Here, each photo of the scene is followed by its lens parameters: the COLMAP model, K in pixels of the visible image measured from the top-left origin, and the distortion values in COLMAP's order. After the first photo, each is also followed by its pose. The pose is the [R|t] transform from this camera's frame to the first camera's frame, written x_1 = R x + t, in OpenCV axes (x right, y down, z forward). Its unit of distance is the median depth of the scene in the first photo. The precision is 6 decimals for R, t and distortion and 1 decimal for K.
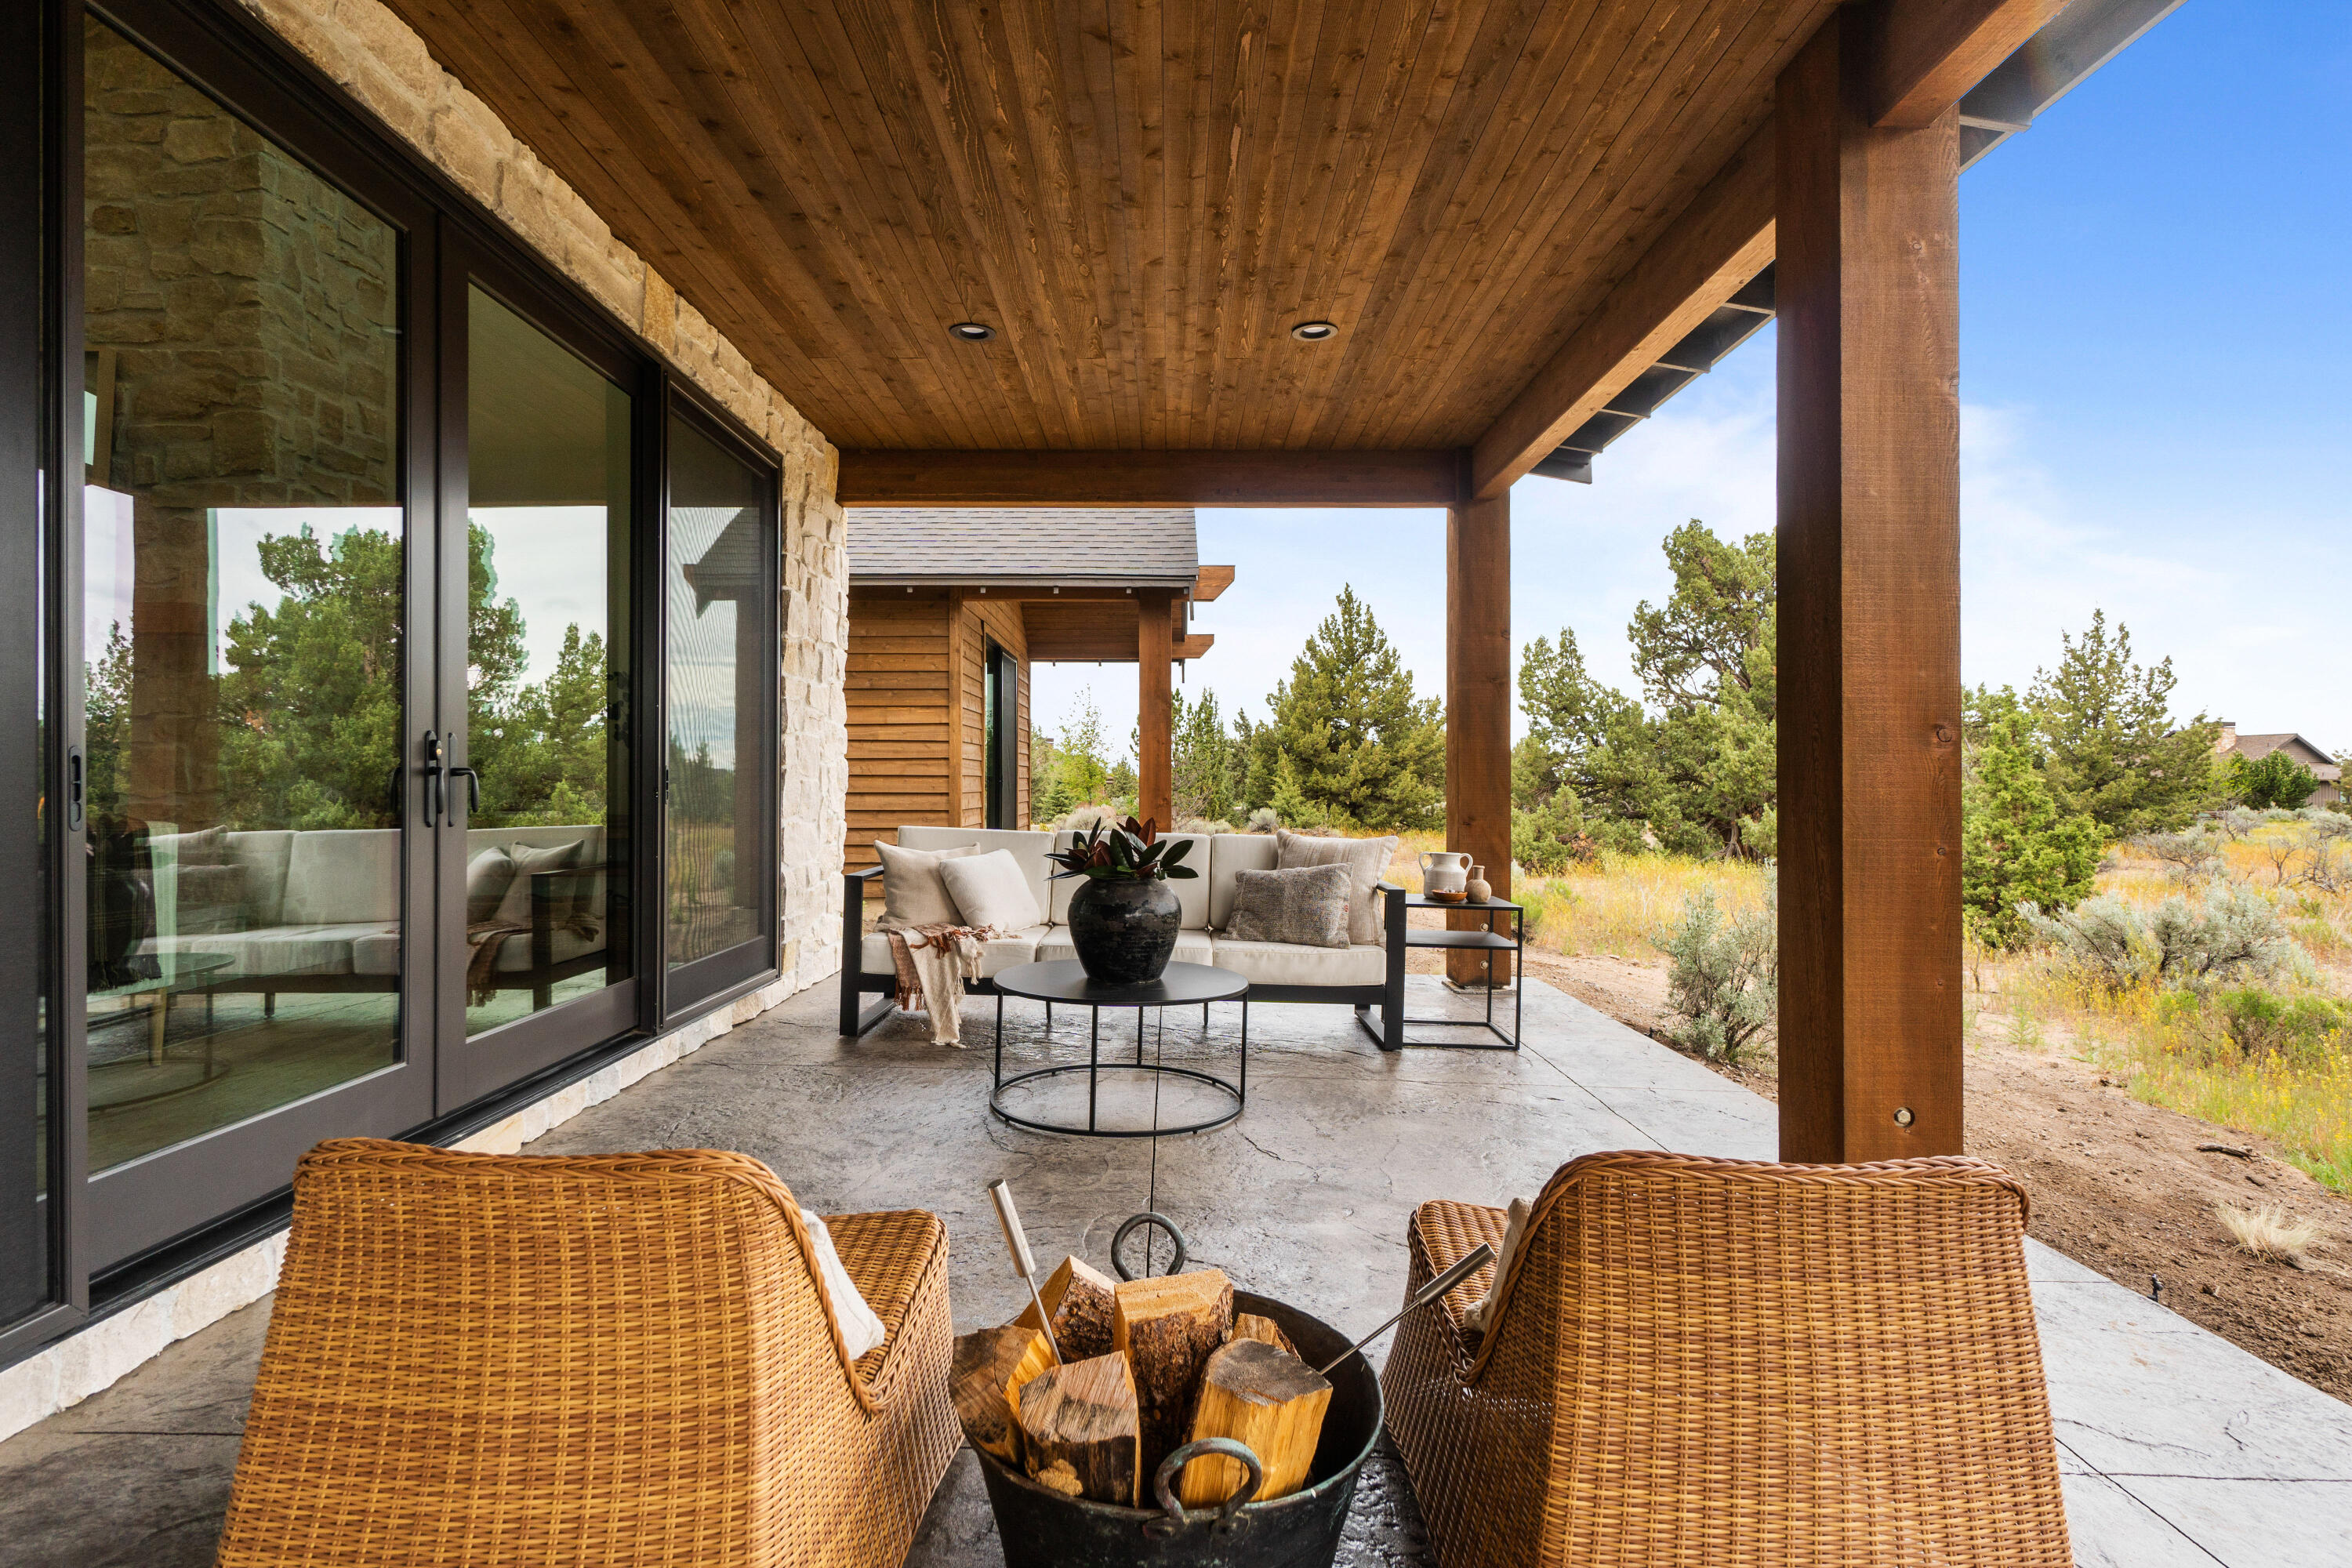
lens RADIAL K [[1129.9, 0, 1171.5], [0, 1129.9, 786.4], [0, 0, 1]] dist [0.000994, -0.000472]
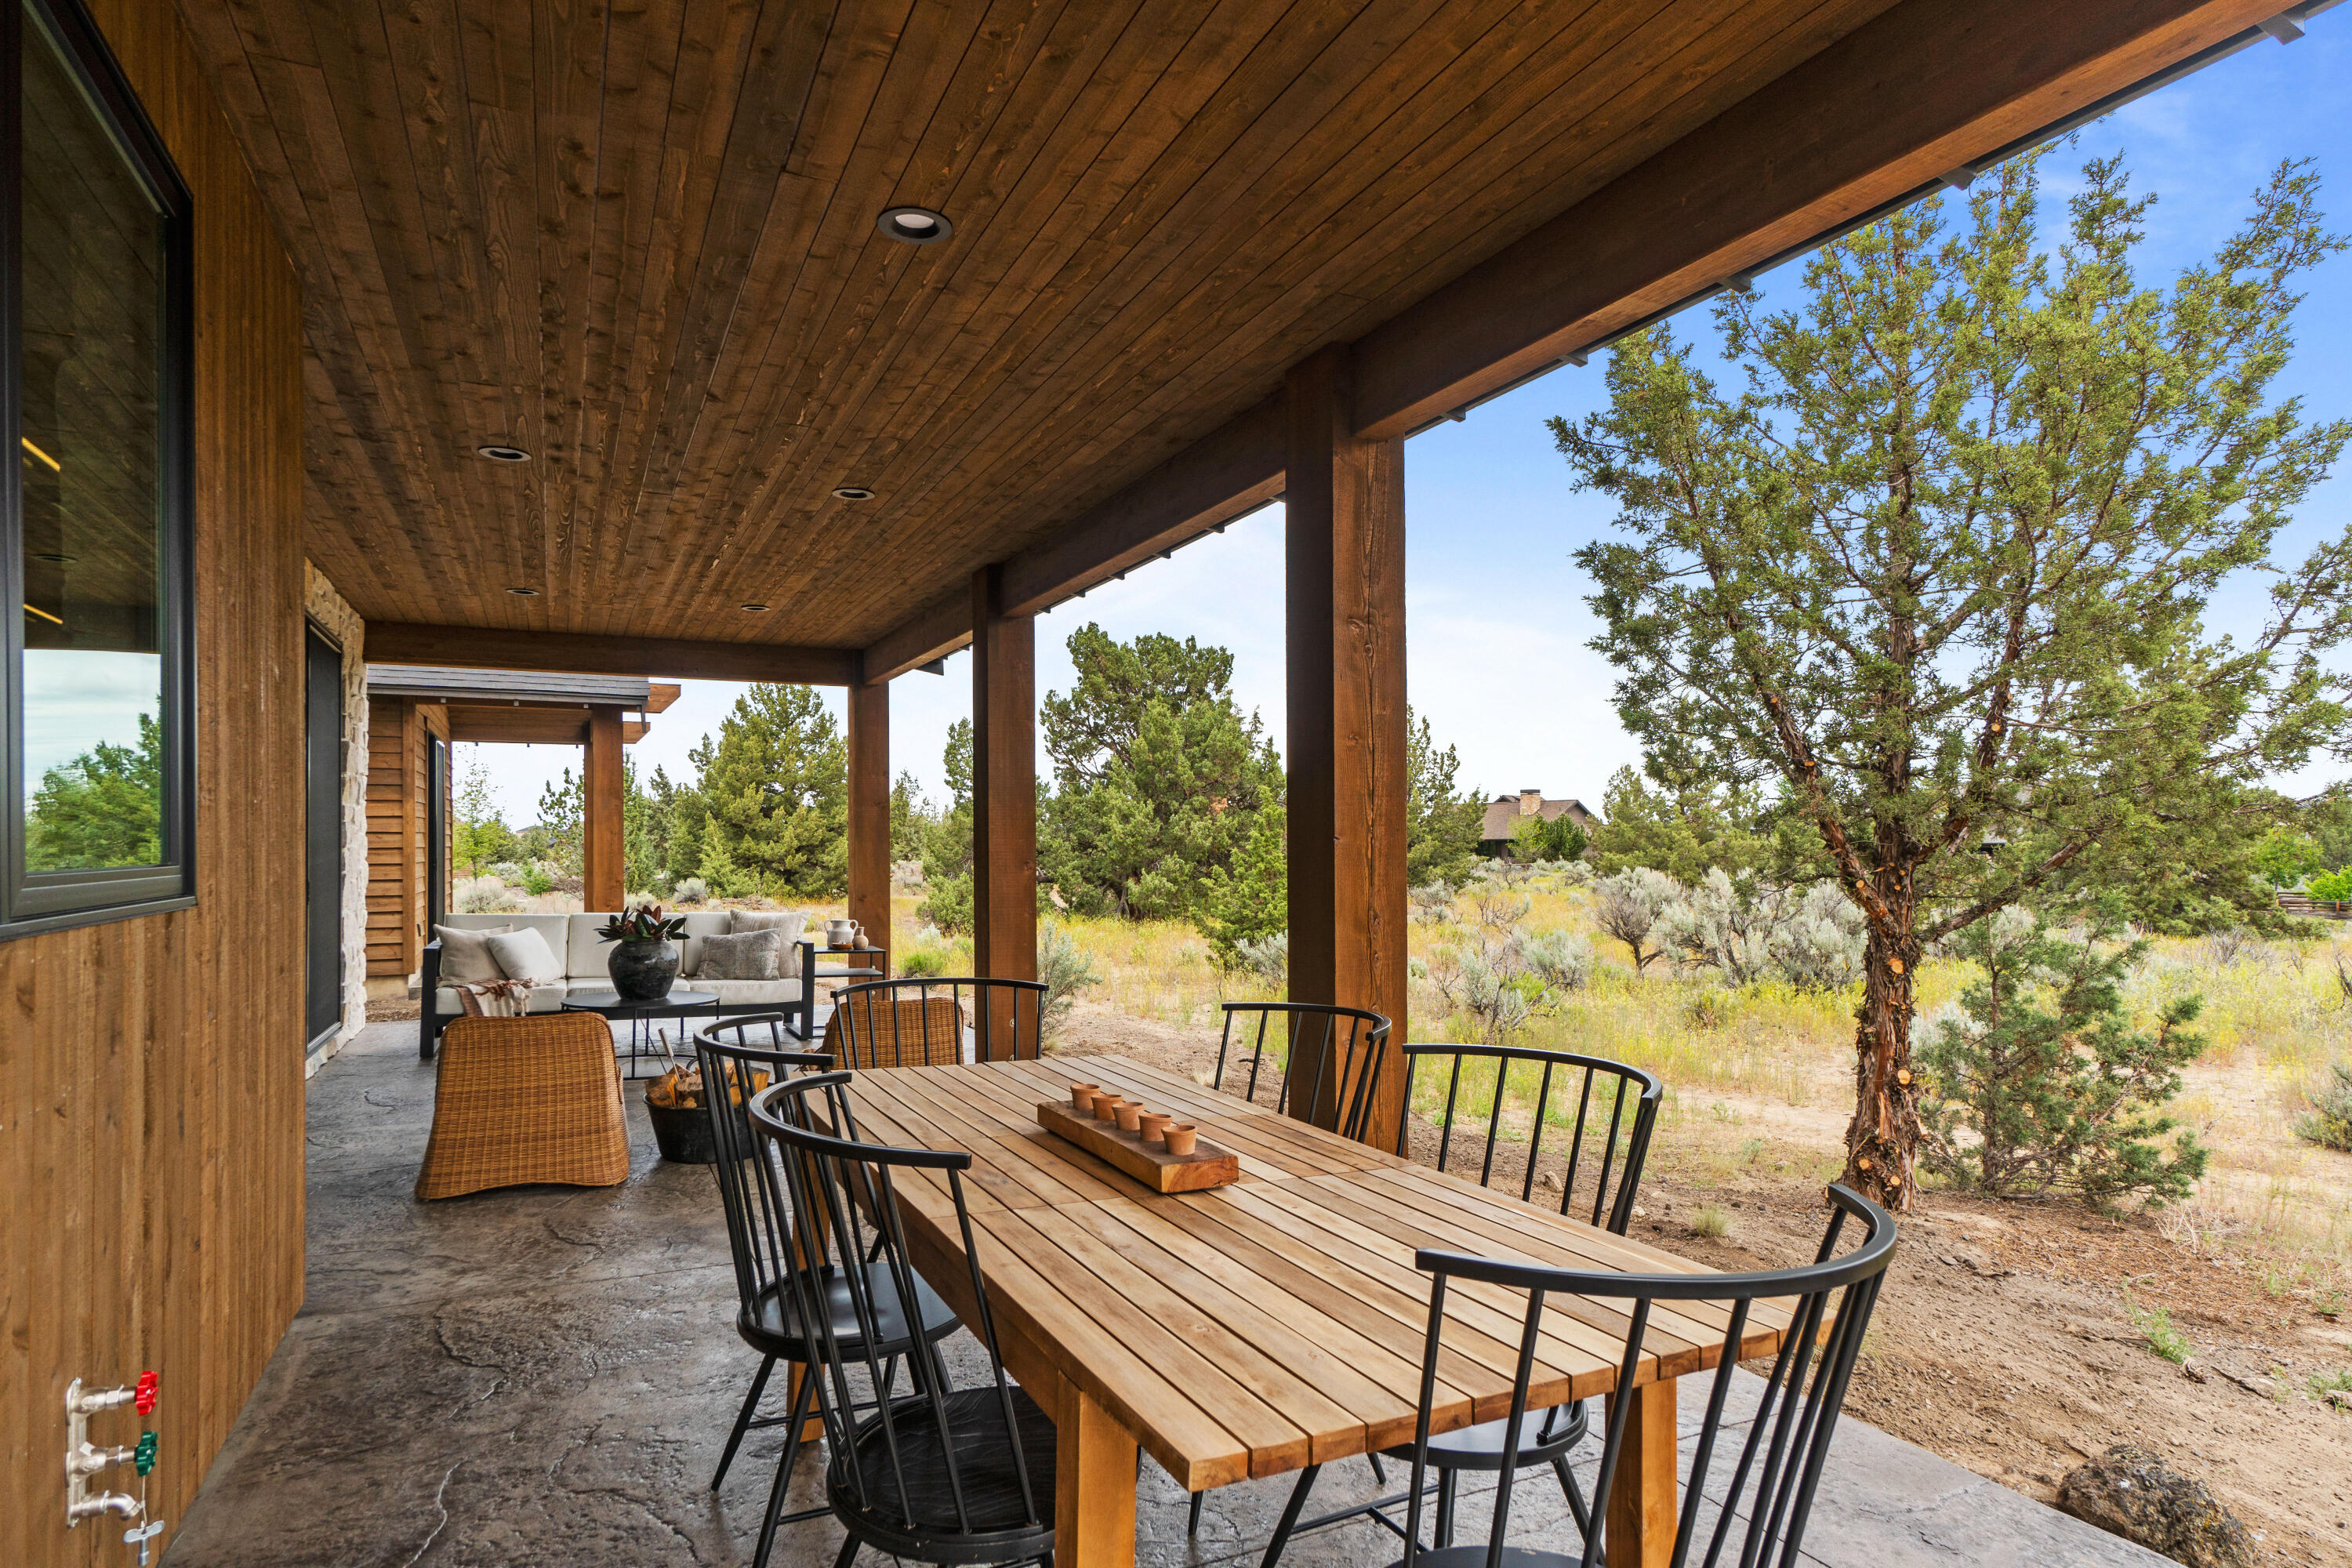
lens RADIAL K [[1249.1, 0, 1190.6], [0, 1249.1, 837.3], [0, 0, 1]] dist [-0.003394, 0.000808]
pose [[0.891490, -0.003111, 0.453030, -0.025024], [0.005653, 0.999975, -0.004258, -0.010142], [-0.453006, 0.006357, 0.891485, -0.169827]]
